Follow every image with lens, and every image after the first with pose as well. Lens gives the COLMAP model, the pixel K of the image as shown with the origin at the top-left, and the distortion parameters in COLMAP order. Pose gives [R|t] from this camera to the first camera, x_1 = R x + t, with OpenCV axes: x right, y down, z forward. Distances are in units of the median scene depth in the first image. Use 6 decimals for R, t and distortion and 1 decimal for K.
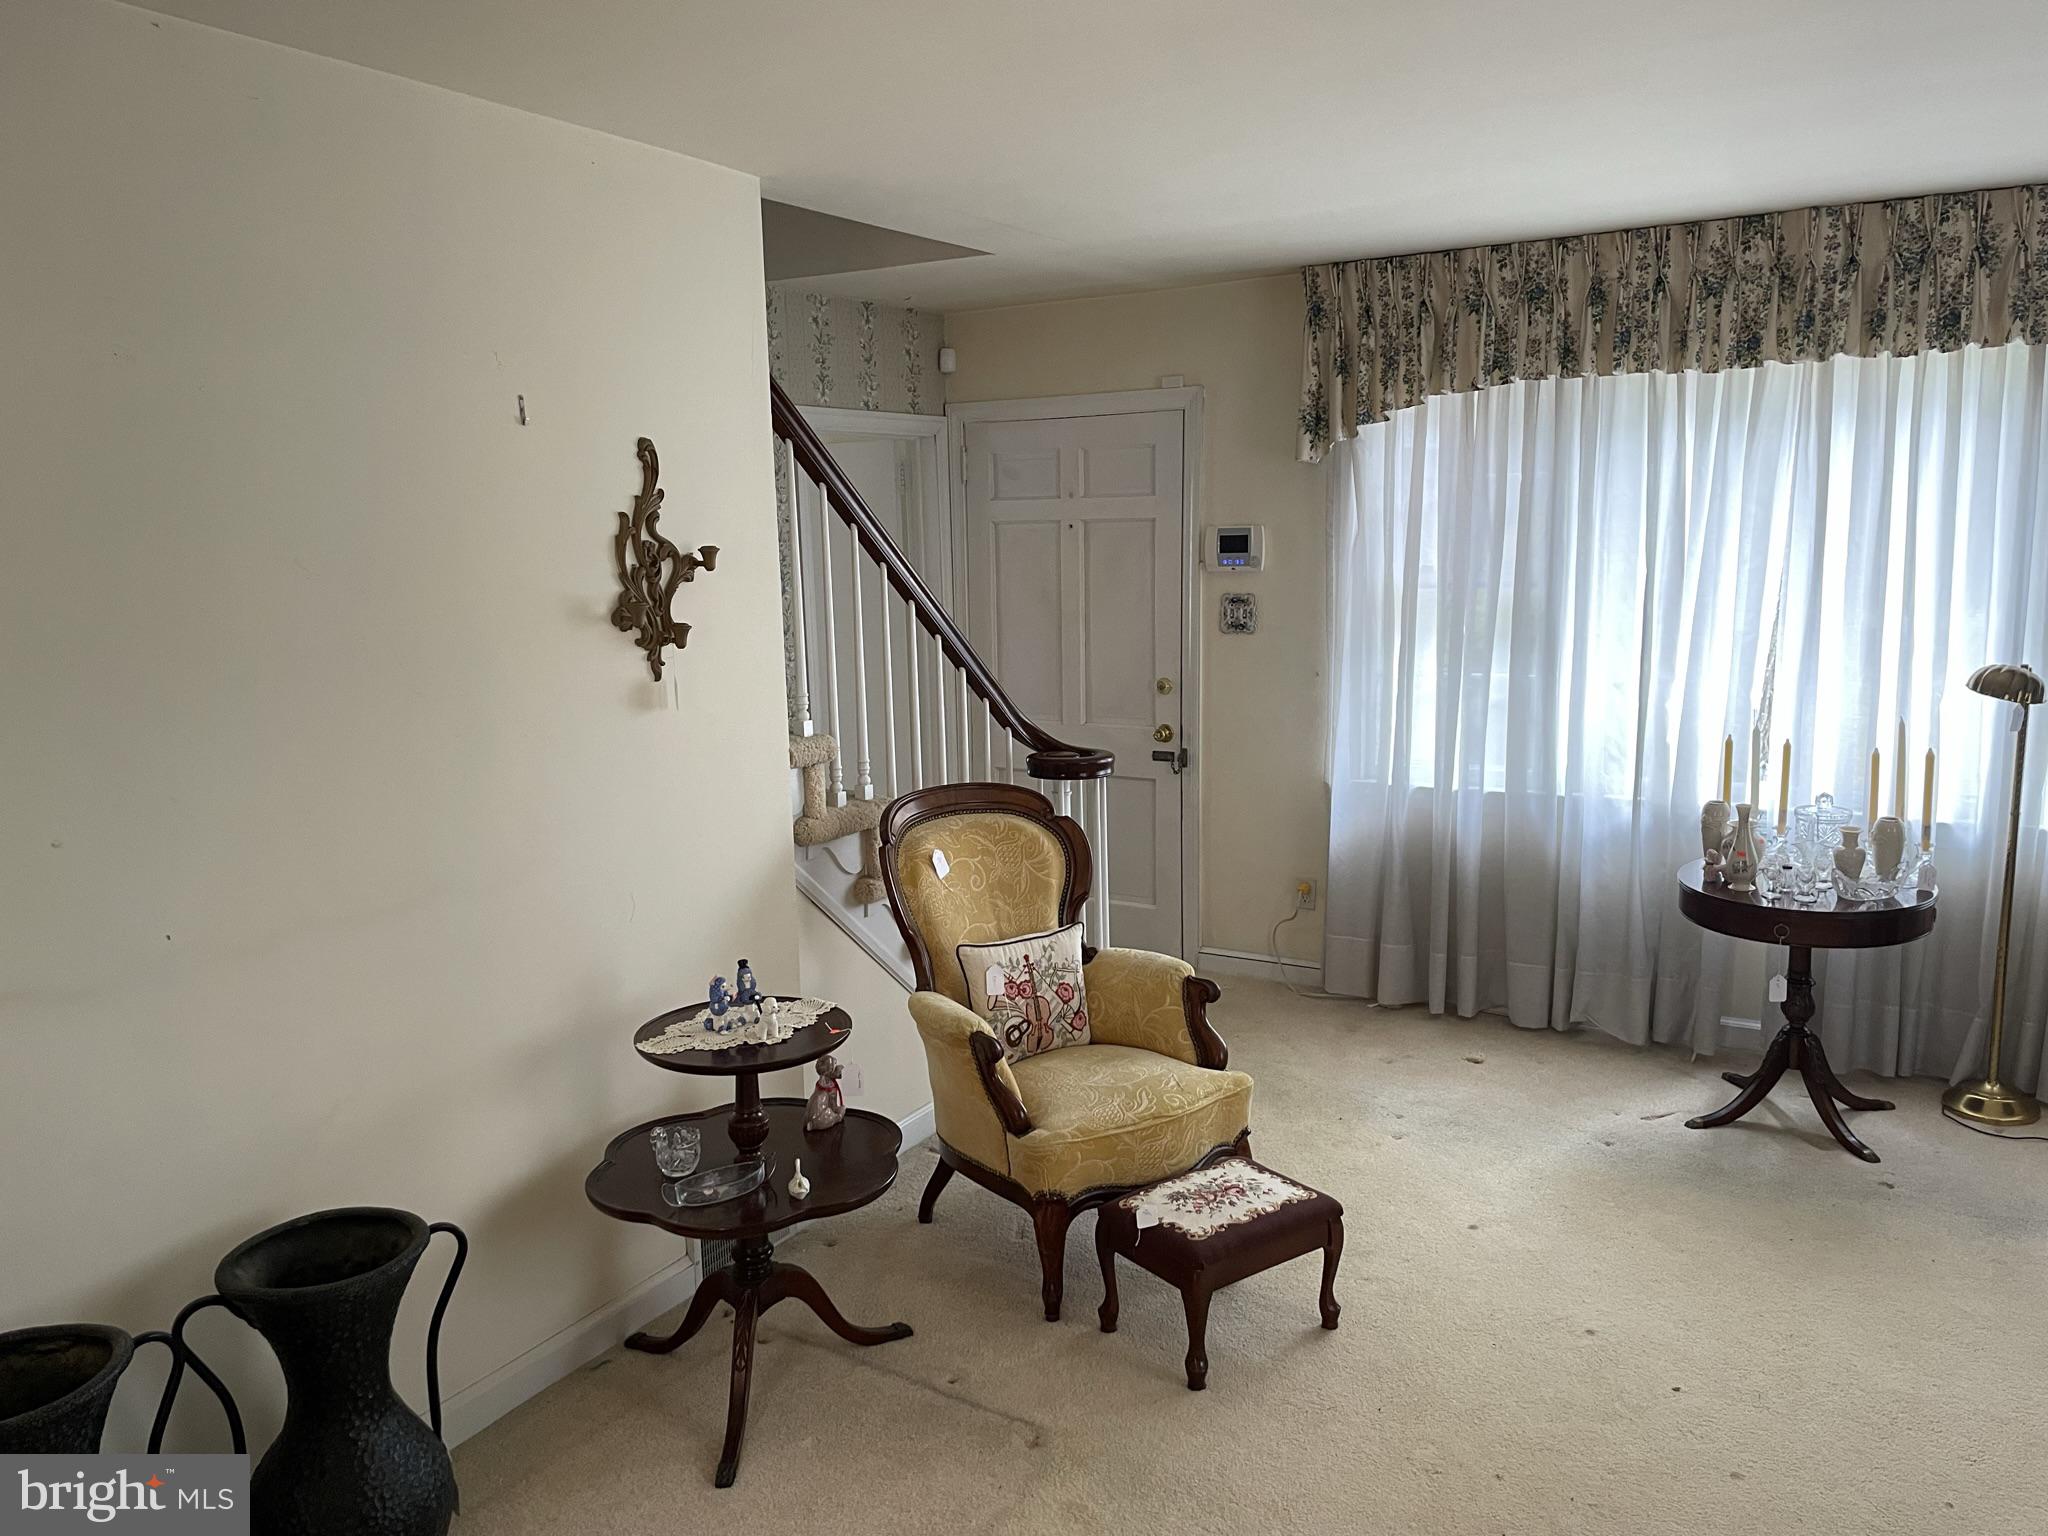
lens RADIAL K [[1562.2, 0, 1044.9], [0, 1562.2, 776.1], [0, 0, 1]] dist [0.106075, -0.142437]
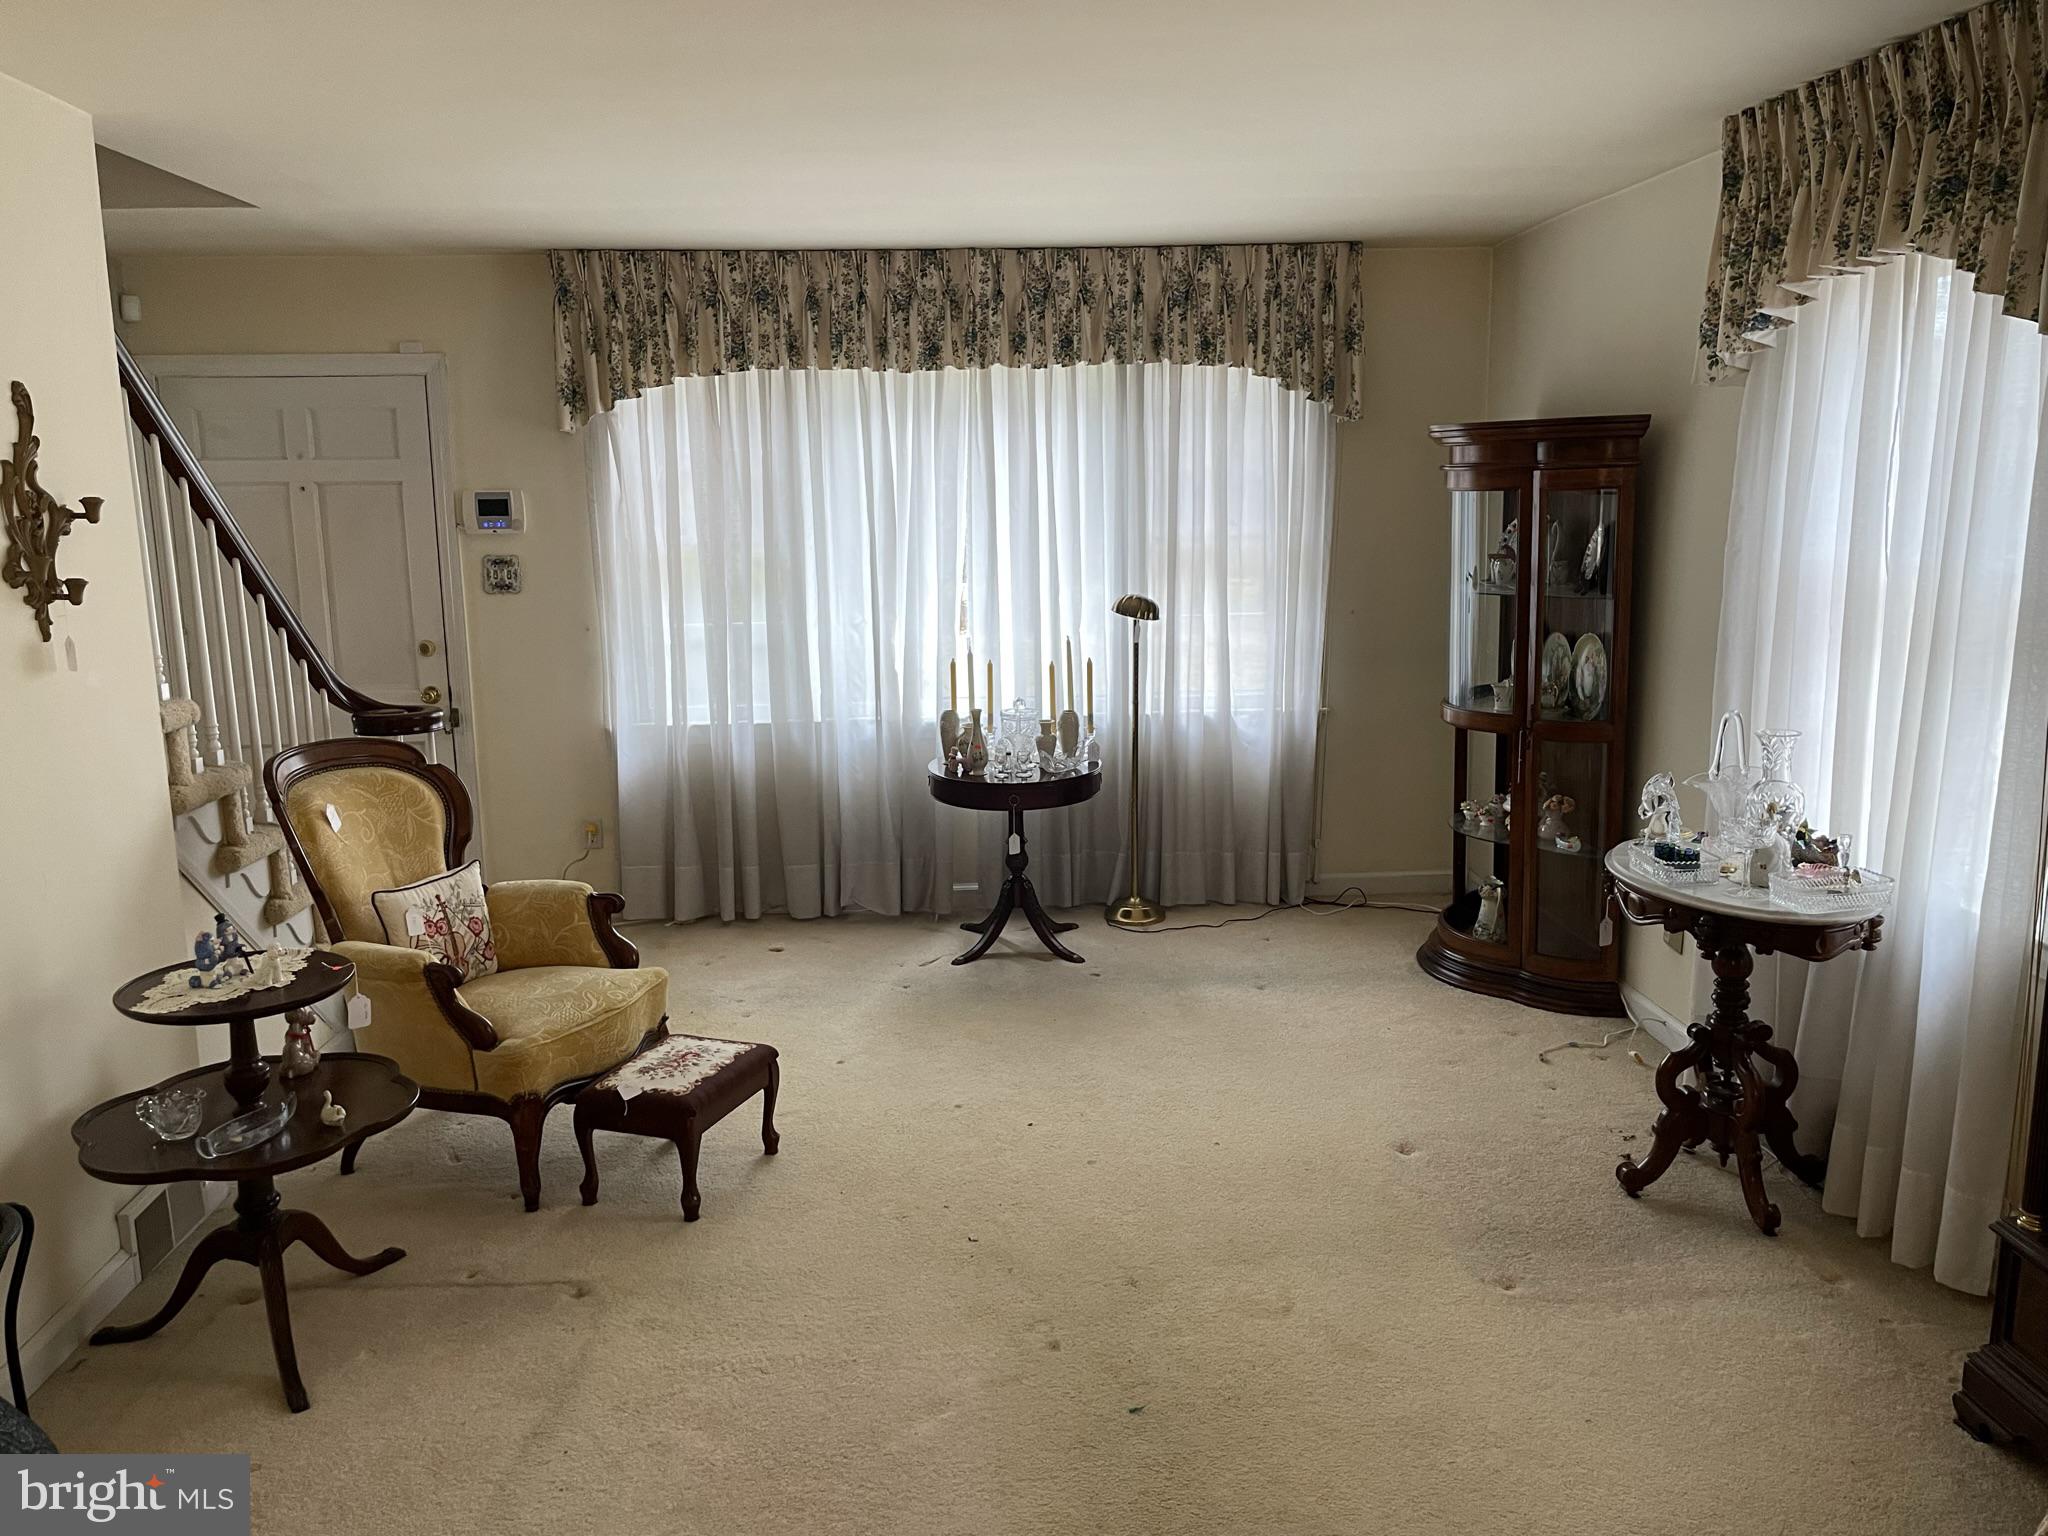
lens RADIAL K [[1562.2, 0, 1044.9], [0, 1562.2, 776.1], [0, 0, 1]] dist [0.106075, -0.142437]
pose [[0.820610, -0.095749, 0.563411, -0.239933], [0.090442, 0.995199, 0.037400, 0.029698], [-0.564287, 0.020265, 0.825330, -0.090603]]
